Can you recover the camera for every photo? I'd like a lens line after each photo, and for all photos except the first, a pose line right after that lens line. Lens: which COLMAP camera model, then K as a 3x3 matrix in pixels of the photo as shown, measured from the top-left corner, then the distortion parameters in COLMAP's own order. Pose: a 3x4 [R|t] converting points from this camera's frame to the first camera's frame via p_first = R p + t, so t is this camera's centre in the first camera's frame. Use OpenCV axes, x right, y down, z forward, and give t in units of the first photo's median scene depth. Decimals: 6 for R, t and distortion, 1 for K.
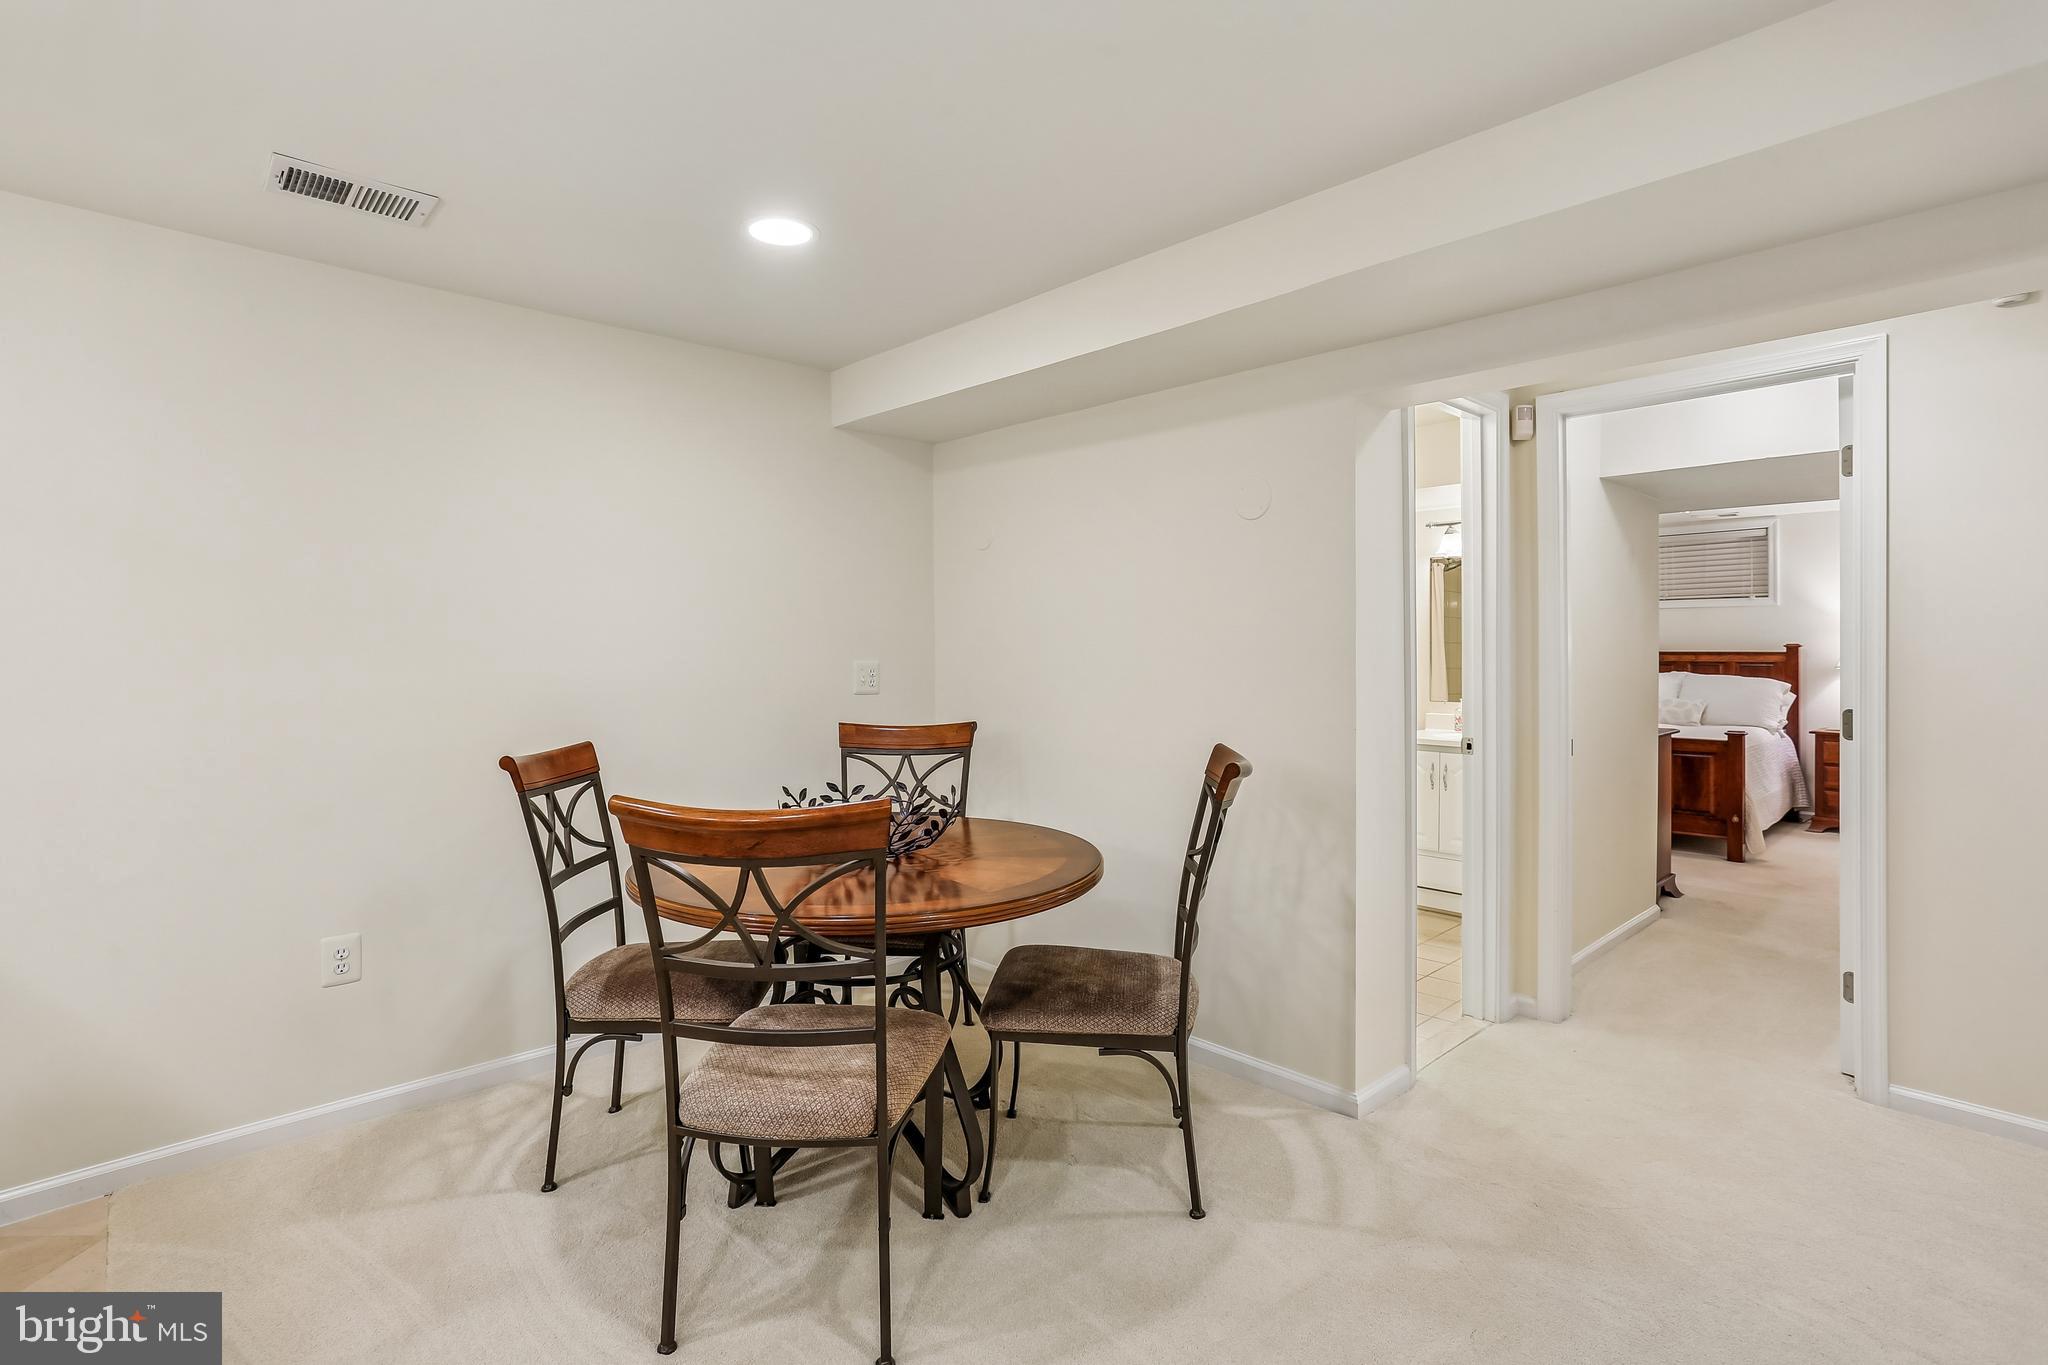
lens RADIAL K [[992.3, 0, 1008.0], [0, 992.3, 647.3], [0, 0, 1]] dist [-0.037363, 0.022552]
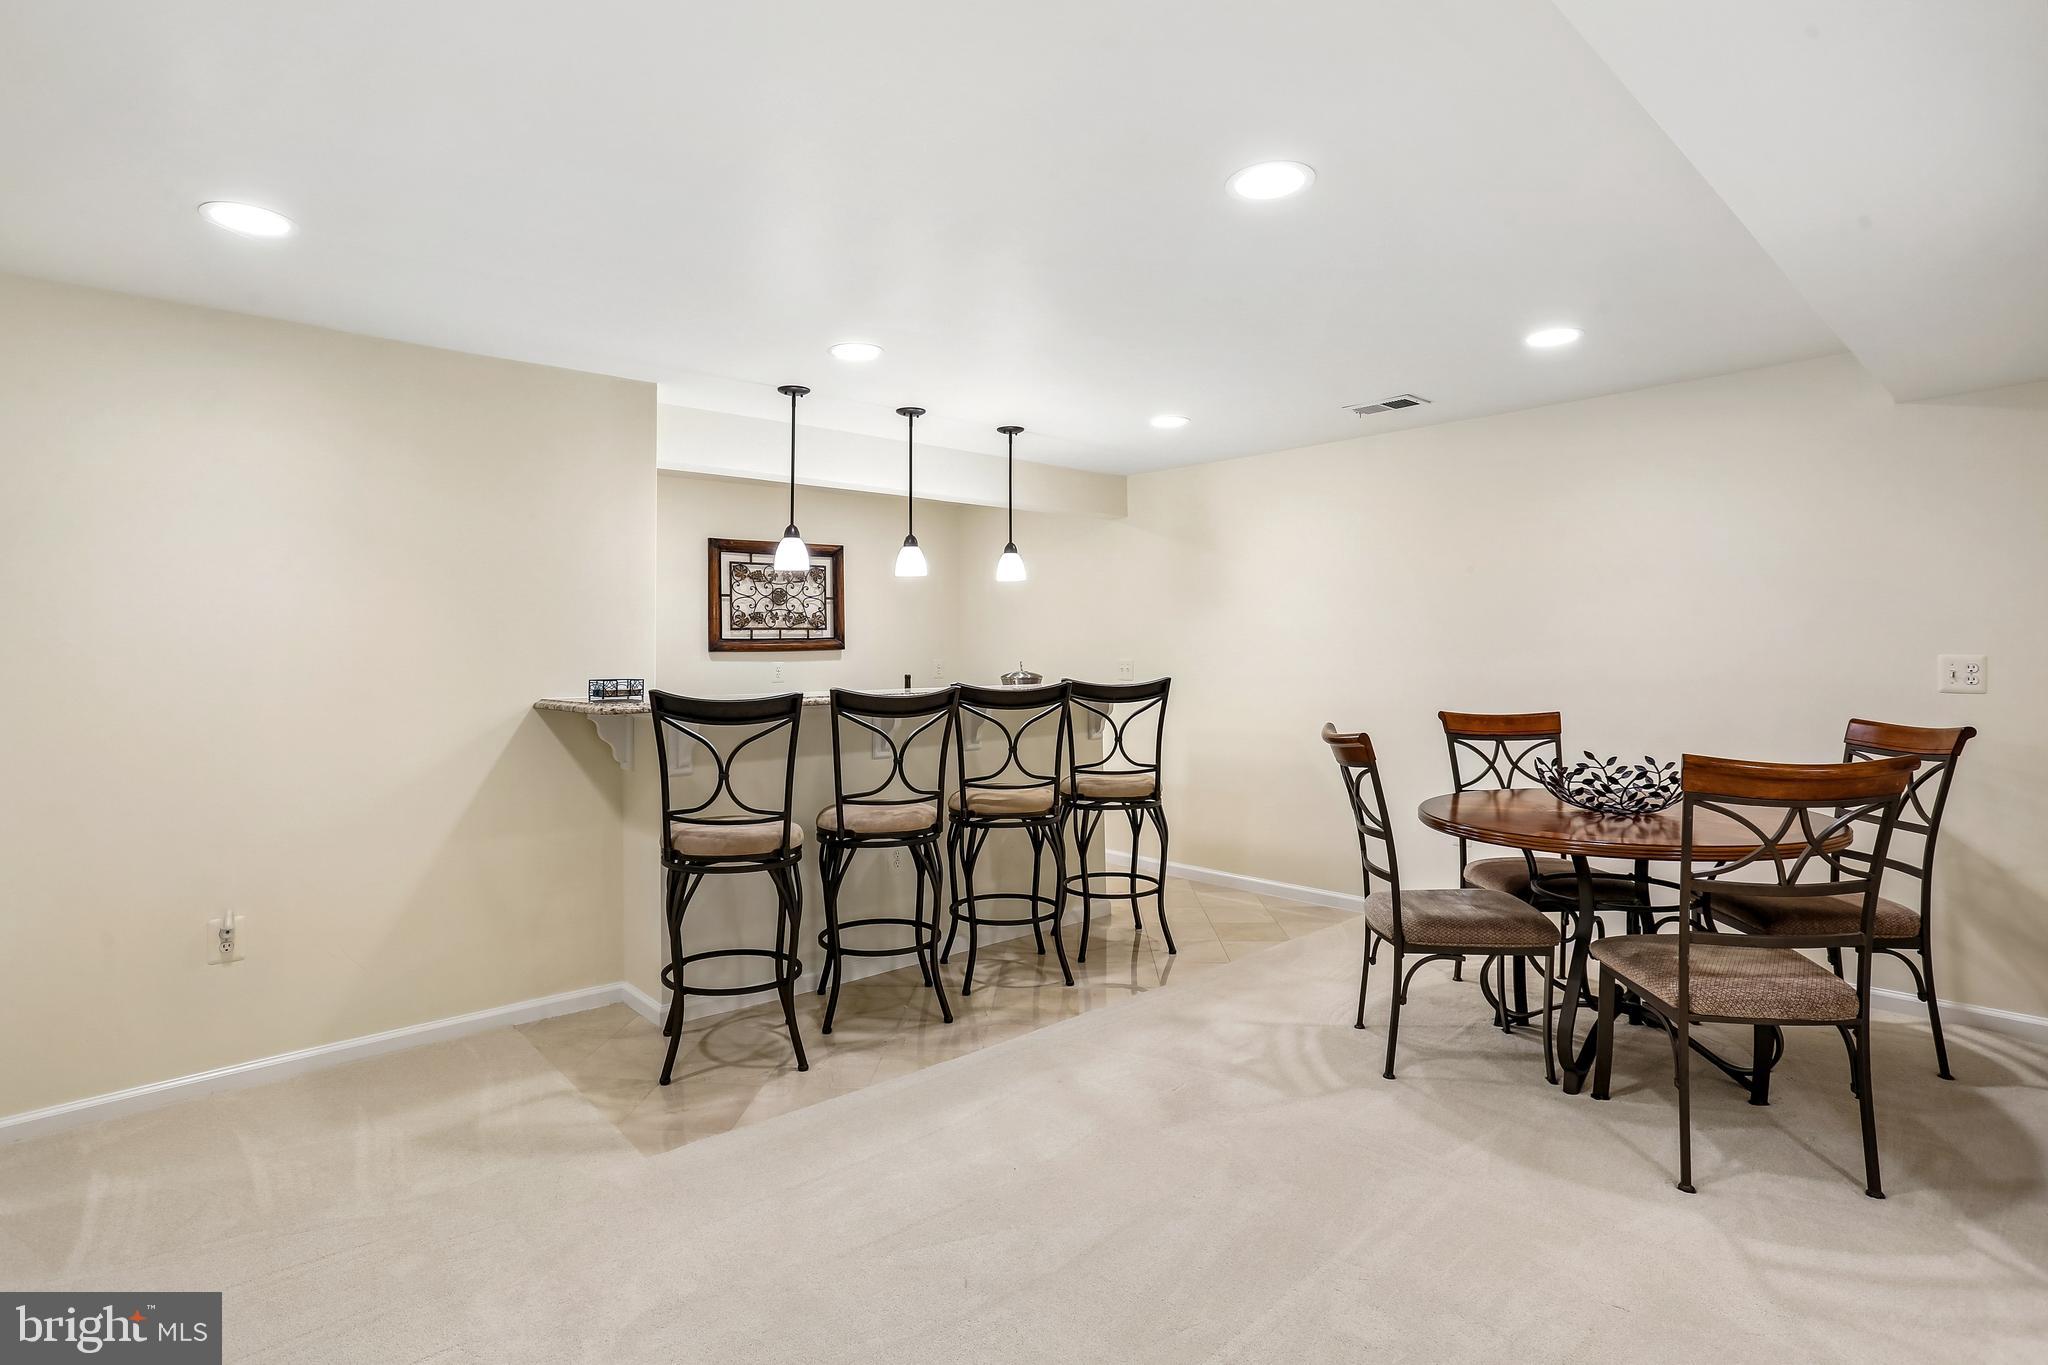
lens RADIAL K [[1009.6, 0, 1008.9], [0, 1009.6, 638.6], [0, 0, 1]] dist [-0.002647, 0.000155]
pose [[-0.027656, -0.015159, -0.999503, 1.076924], [0.012164, 0.999806, -0.015500, 0.004707], [0.999543, -0.012586, -0.027467, 0.273727]]
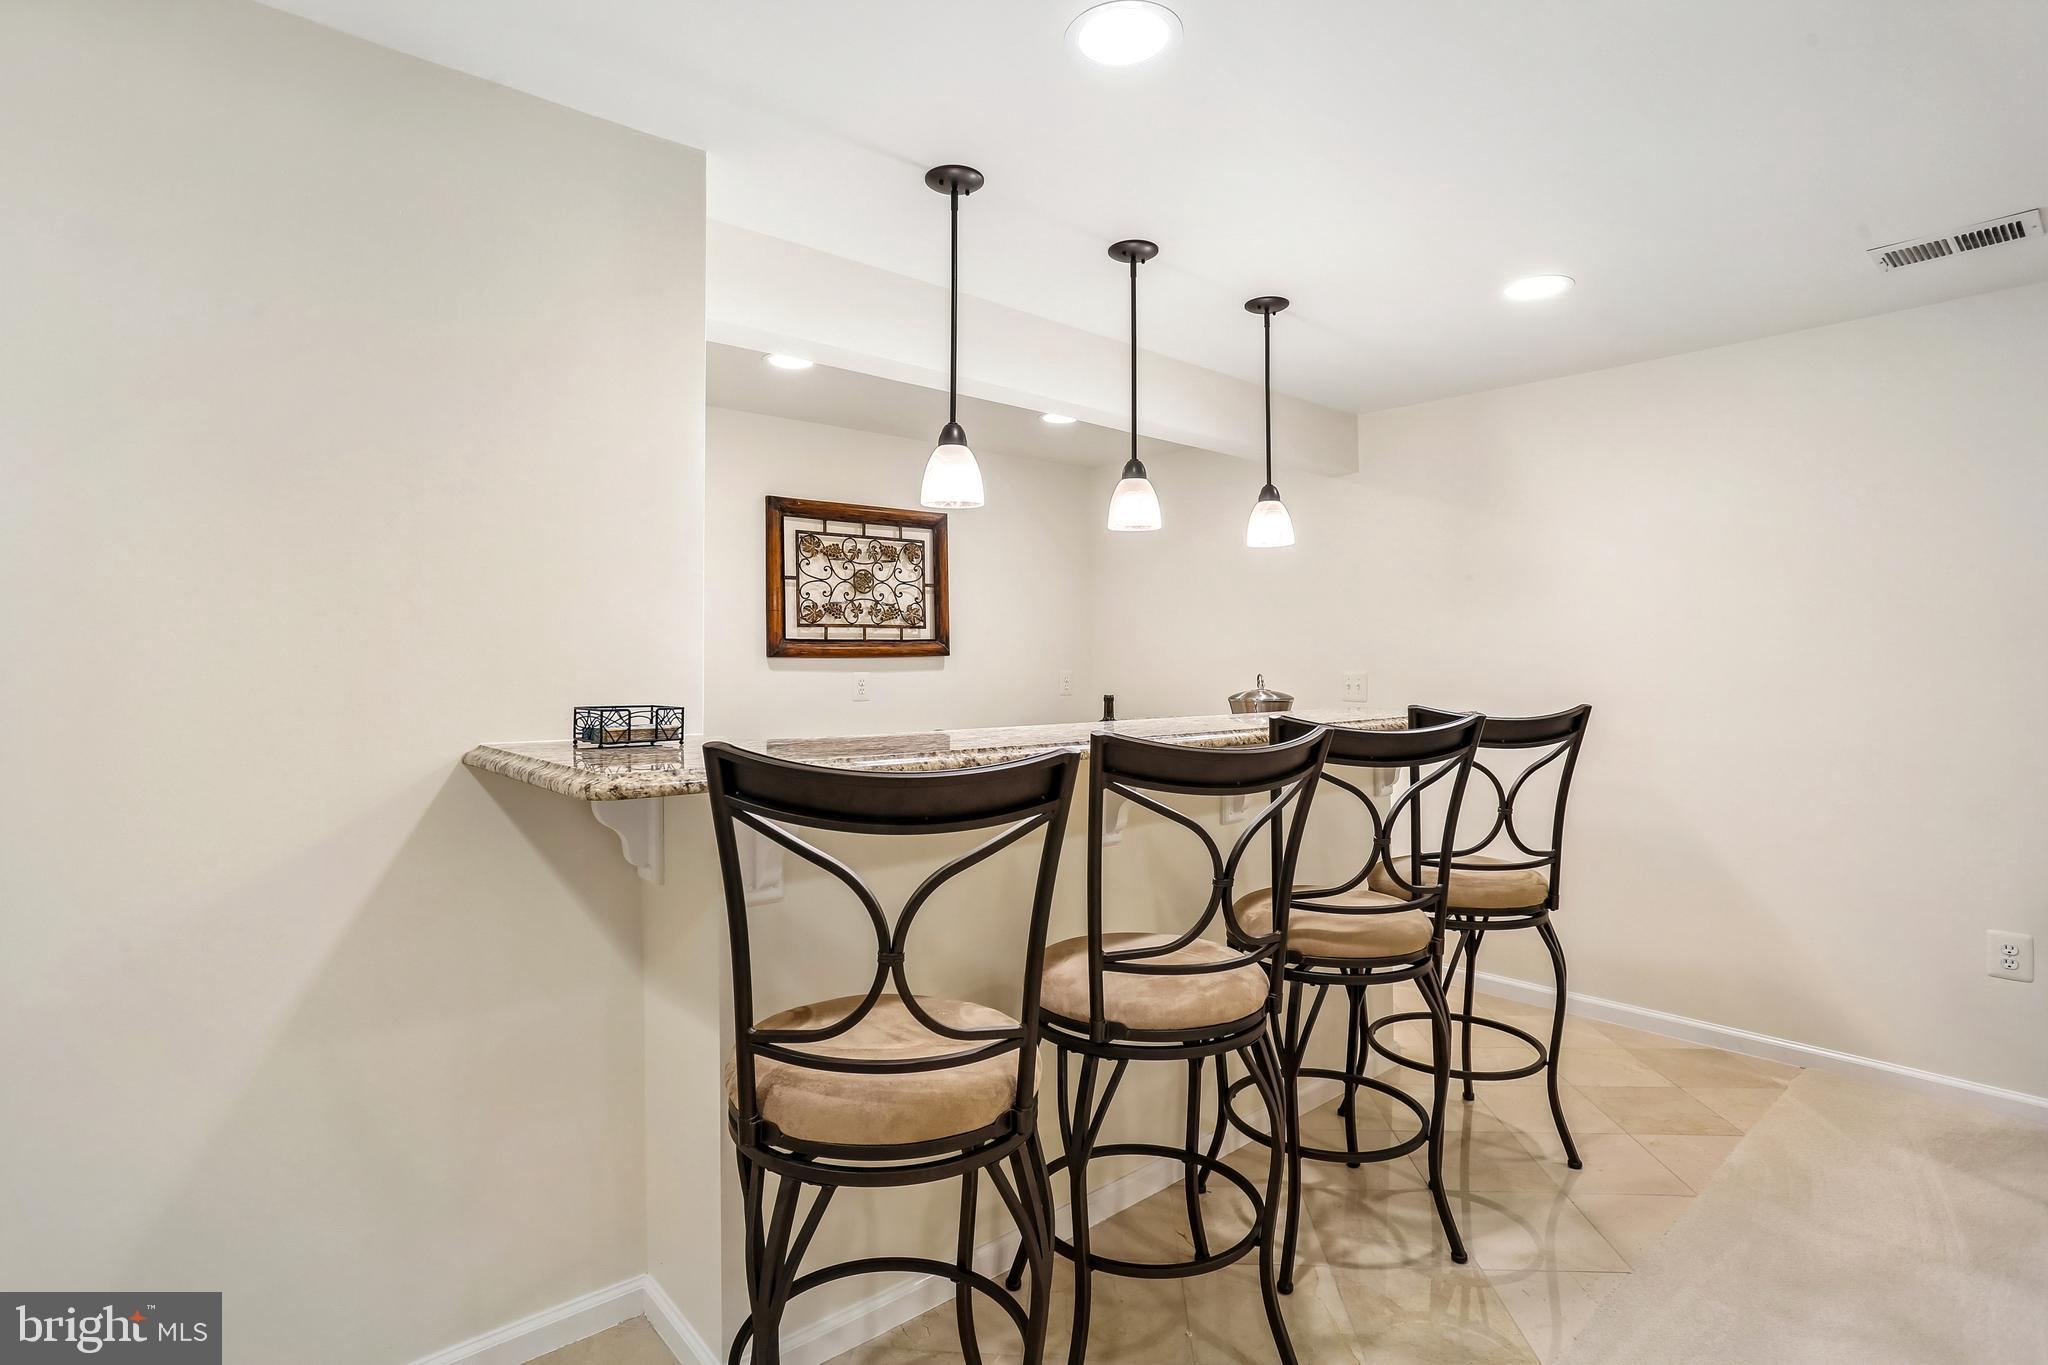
lens RADIAL K [[985.4, 0, 1042.1], [0, 985.4, 675.1], [0, 0, 1]] dist [-0.003501, 0.000852]
pose [[-0.011373, 0.010734, -0.999878, 0.371471], [0.004914, 0.999931, 0.010678, 0.005078], [0.999923, -0.004792, -0.011425, -0.015181]]
